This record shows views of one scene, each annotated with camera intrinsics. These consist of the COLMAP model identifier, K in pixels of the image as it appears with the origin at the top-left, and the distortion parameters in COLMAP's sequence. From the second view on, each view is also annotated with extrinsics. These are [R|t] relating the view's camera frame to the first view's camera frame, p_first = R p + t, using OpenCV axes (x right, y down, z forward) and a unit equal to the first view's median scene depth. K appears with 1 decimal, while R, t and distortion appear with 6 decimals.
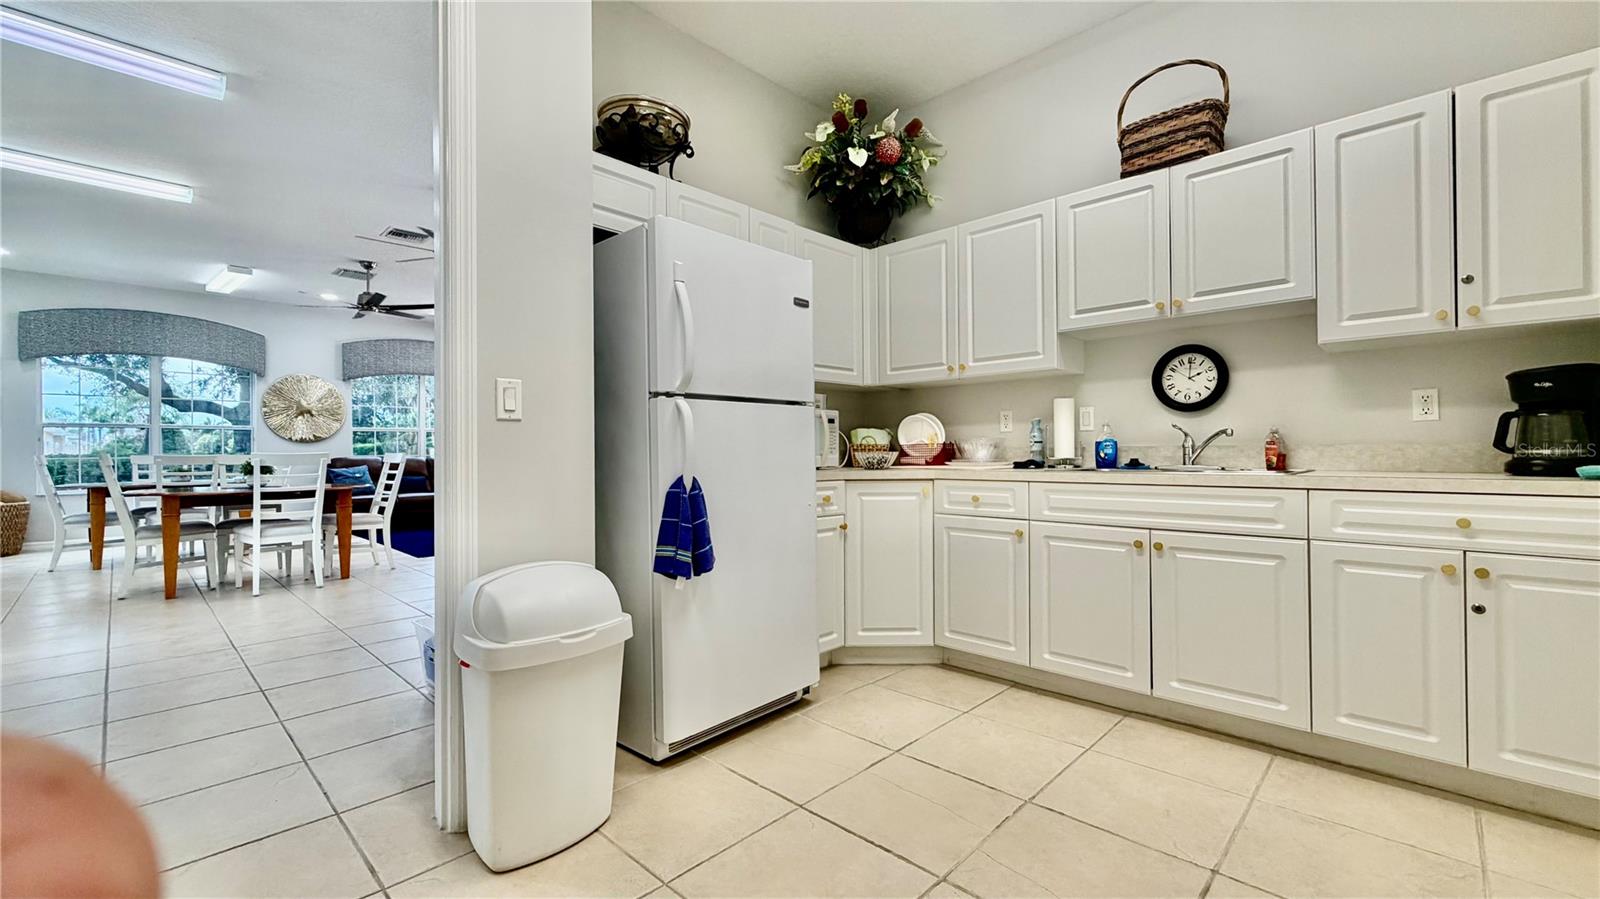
lens RADIAL K [[652.3, 0, 806.2], [0, 652.3, 467.5], [0, 0, 1]] dist [0.001086, 0.000036]
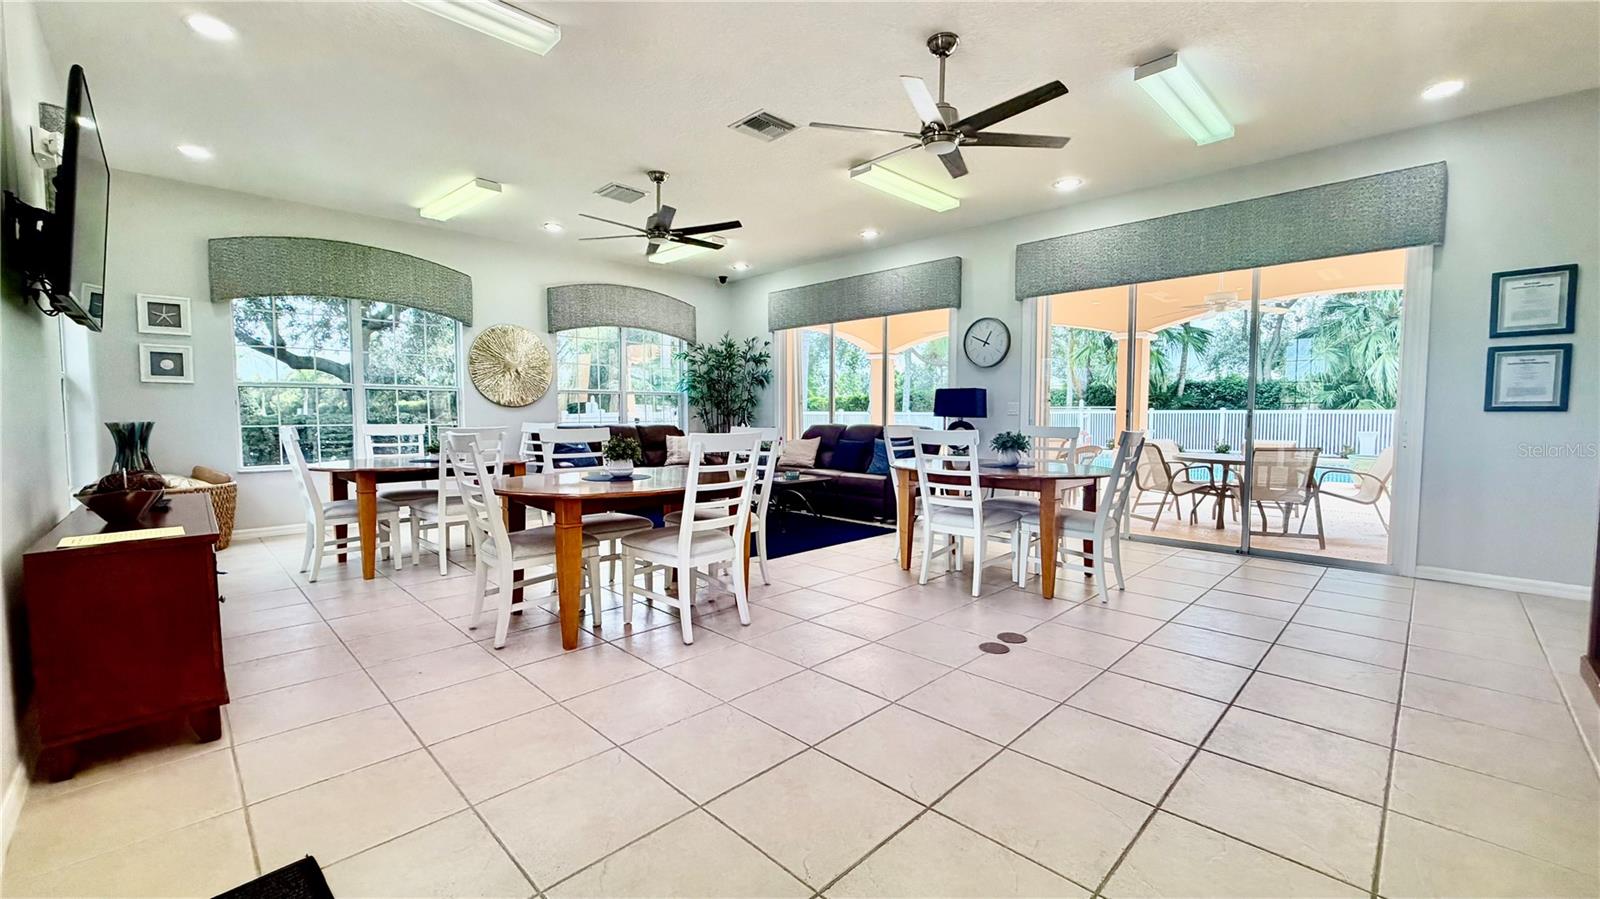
lens RADIAL K [[648.9, 0, 800.0], [0, 648.9, 449.5], [0, 0, 1]] dist [-0.000220, -0.000044]
pose [[0.999318, 0.009567, -0.035660, -0.401786], [-0.008433, 0.999458, 0.031816, -0.014342], [0.035945, -0.031493, 0.998857, 0.202643]]
